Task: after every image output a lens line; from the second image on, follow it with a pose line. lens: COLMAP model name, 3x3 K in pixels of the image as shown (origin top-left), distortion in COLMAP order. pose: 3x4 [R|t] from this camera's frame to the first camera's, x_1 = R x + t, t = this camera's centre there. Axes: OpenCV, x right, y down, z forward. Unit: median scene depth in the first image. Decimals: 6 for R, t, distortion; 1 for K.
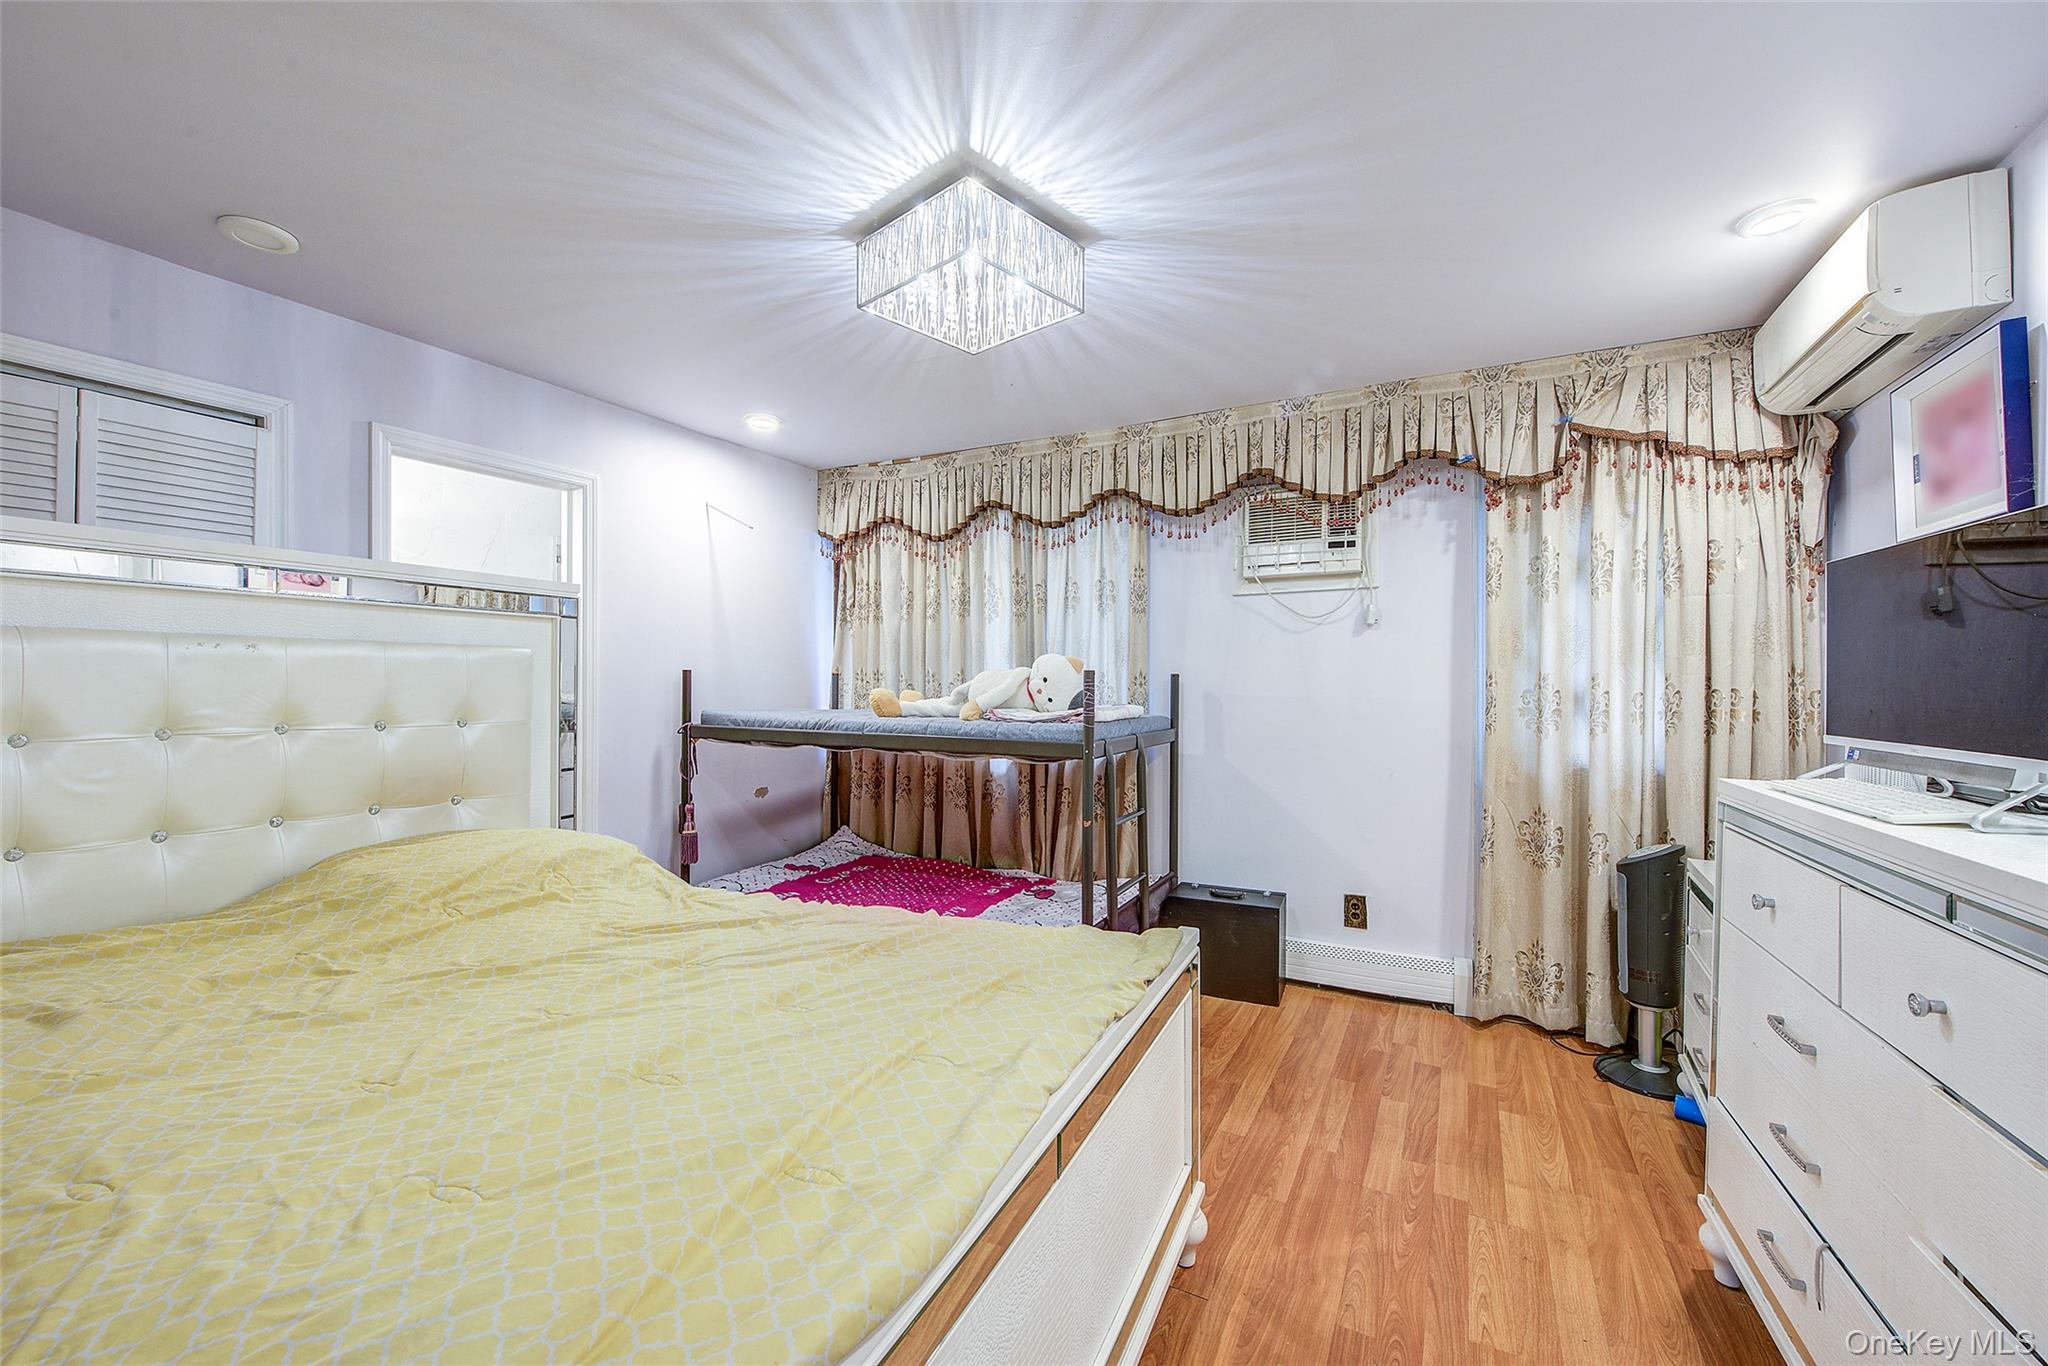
lens RADIAL K [[801.8, 0, 1030.5], [0, 801.8, 683.4], [0, 0, 1]] dist [0.008058, -0.004186]
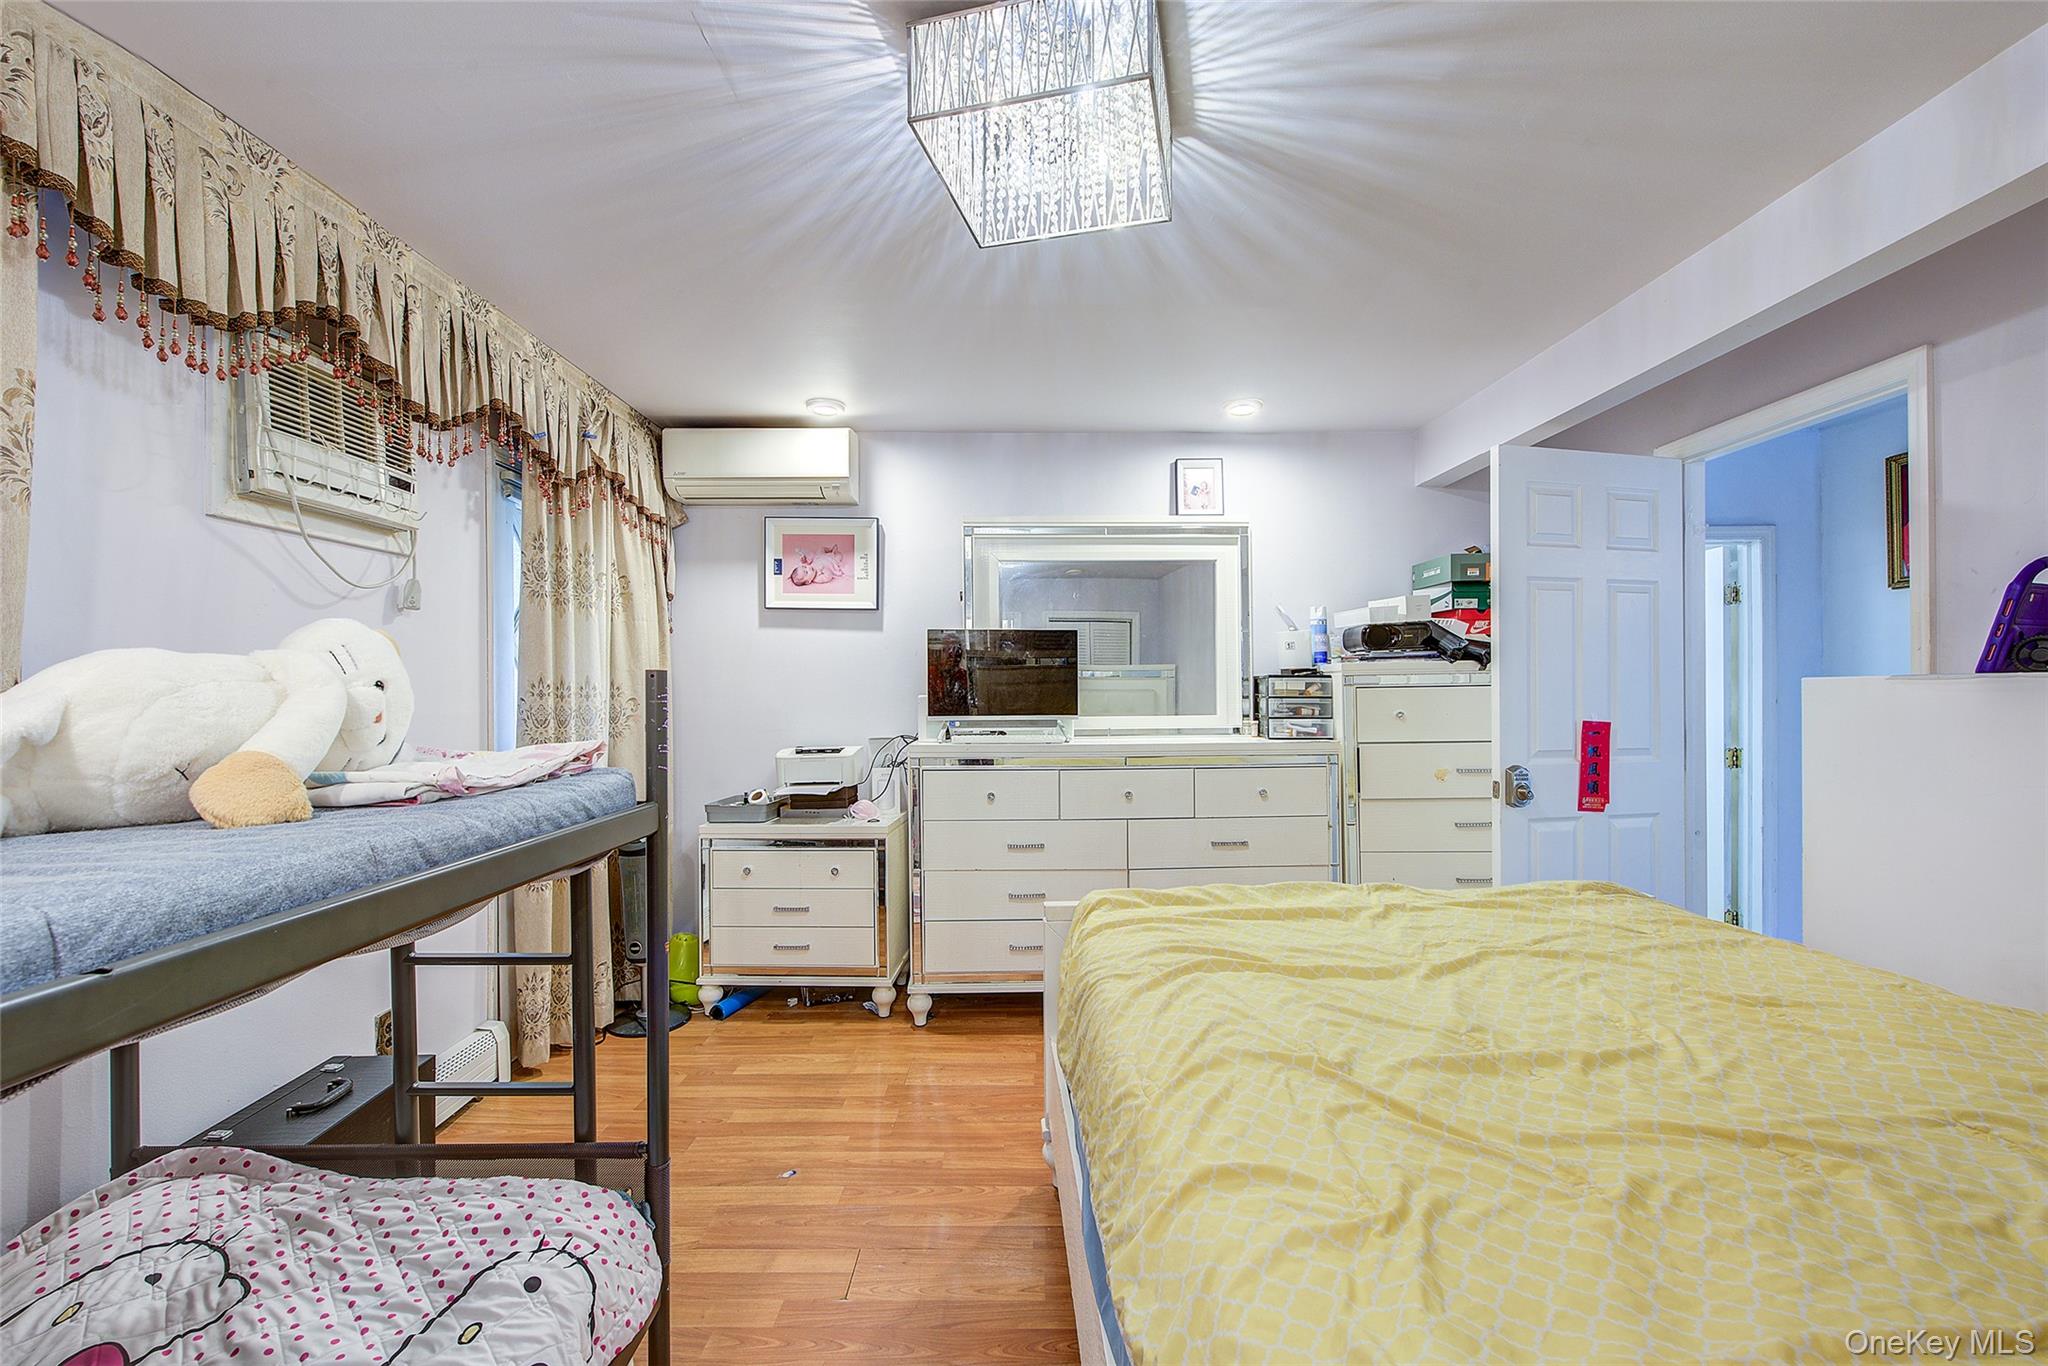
lens RADIAL K [[804.9, 0, 1024.0], [0, 804.9, 683.0], [0, 0, 1]] dist [-0.009096, 0.000115]
pose [[-0.474978, -0.000179, 0.879998, -0.450582], [0.002071, 0.999997, 0.001322, -0.009887], [-0.879995, 0.002451, -0.474976, 0.892420]]
